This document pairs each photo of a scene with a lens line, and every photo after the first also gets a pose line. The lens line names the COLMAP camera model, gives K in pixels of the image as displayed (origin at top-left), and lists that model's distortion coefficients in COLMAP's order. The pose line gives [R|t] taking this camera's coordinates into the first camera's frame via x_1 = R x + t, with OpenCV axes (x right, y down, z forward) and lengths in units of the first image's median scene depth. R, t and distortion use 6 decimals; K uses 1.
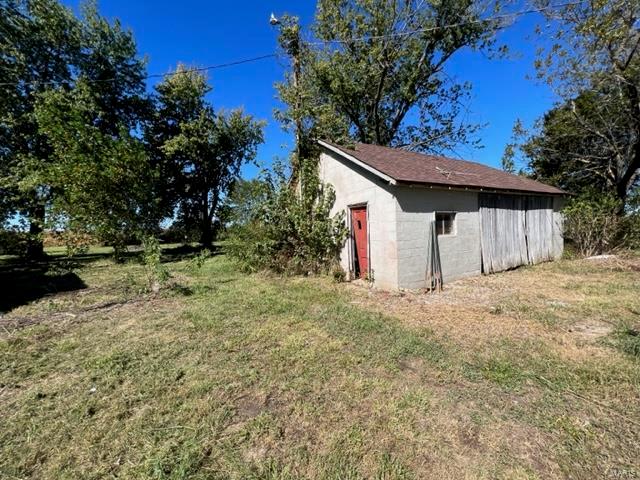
lens RADIAL K [[257.0, 0, 319.4], [0, 257.0, 241.1], [0, 0, 1]] dist [-0.001492, -0.000338]
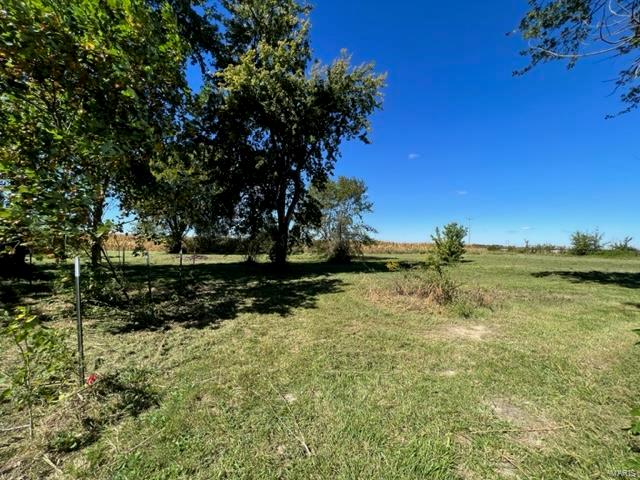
lens RADIAL K [[257.0, 0, 320.4], [0, 257.0, 240.9], [0, 0, 1]] dist [-0.001492, -0.000338]
pose [[0.963733, 0.074088, -0.256378, -0.169888], [-0.092220, 0.993964, -0.059420, -0.007923], [0.250428, 0.080908, 0.964748, 0.391109]]
